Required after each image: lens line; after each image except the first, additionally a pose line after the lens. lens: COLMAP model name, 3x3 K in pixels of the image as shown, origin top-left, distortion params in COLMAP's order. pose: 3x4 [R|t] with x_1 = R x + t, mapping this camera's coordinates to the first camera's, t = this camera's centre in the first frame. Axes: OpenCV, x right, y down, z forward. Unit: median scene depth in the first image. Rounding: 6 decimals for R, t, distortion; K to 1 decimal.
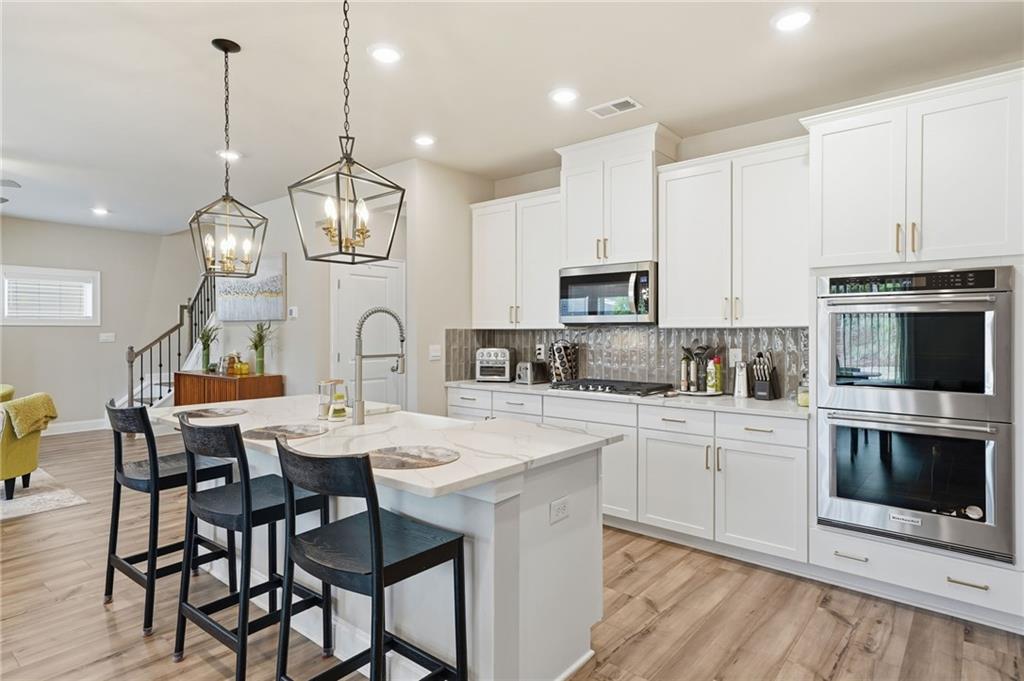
lens RADIAL K [[541.7, 0, 500.9], [0, 541.7, 336.0], [0, 0, 1]] dist [0.019507, -0.003621]
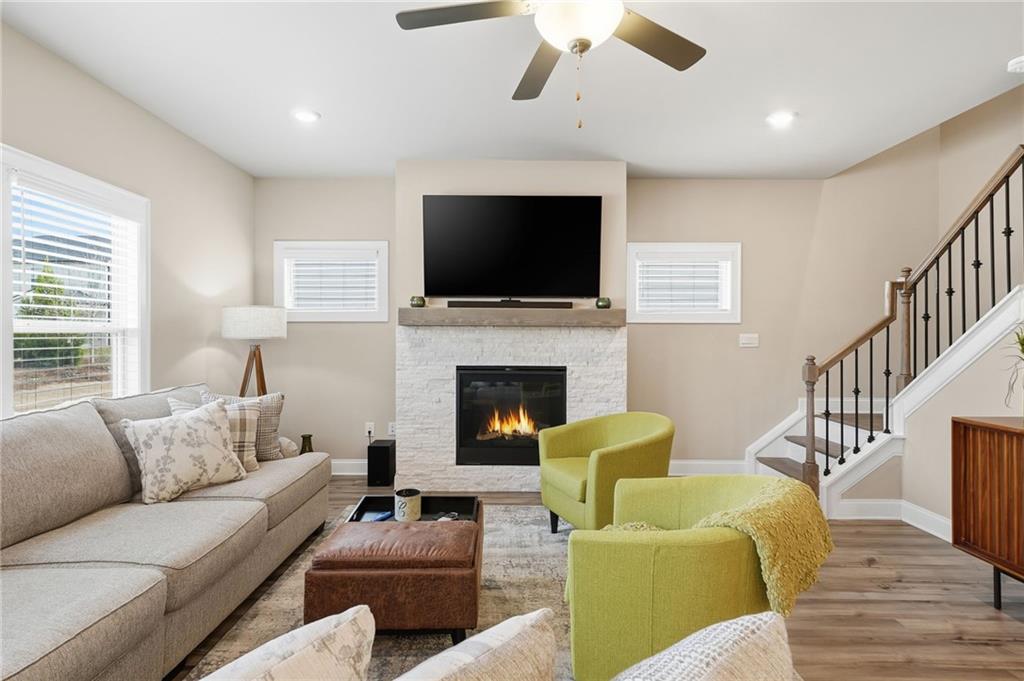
lens RADIAL K [[541.7, 0, 507.2], [0, 541.7, 337.9], [0, 0, 1]] dist [0.019507, -0.003621]
pose [[0.637860, 0.007931, -0.770112, -0.418458], [-0.004115, 0.999968, 0.006890, -0.003622], [0.770142, -0.001226, 0.637872, 0.365472]]
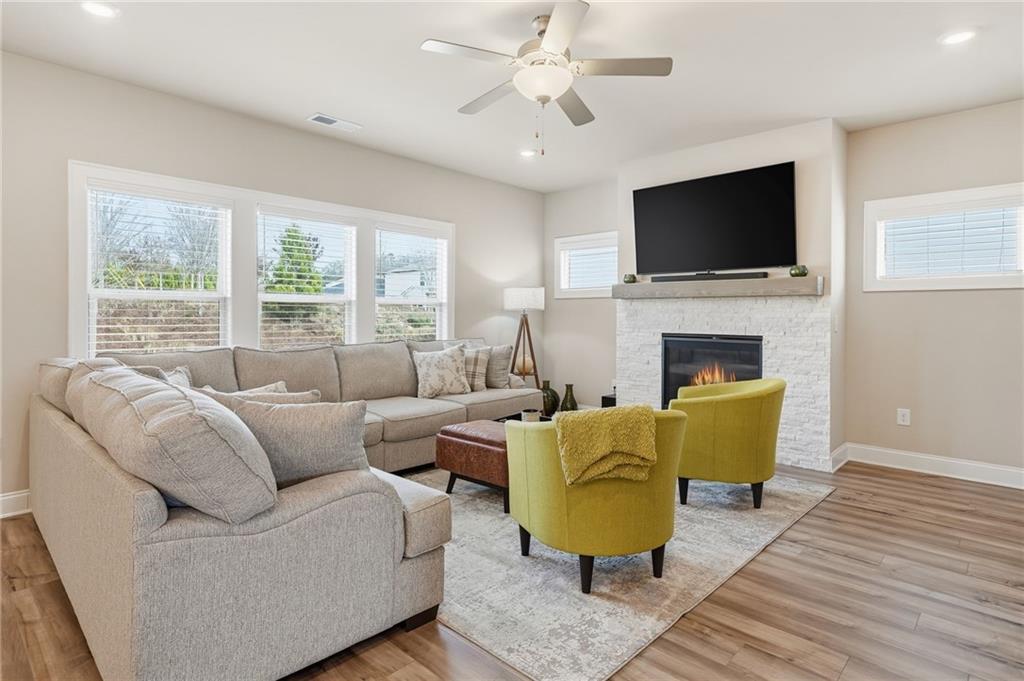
lens RADIAL K [[541.7, 0, 515.4], [0, 541.7, 317.2], [0, 0, 1]] dist [0.019507, -0.003621]
pose [[-0.054838, 0.003150, -0.998490, -0.206104], [-0.006043, 0.999976, 0.003487, 0.011223], [0.998477, 0.006225, -0.054818, 0.568110]]
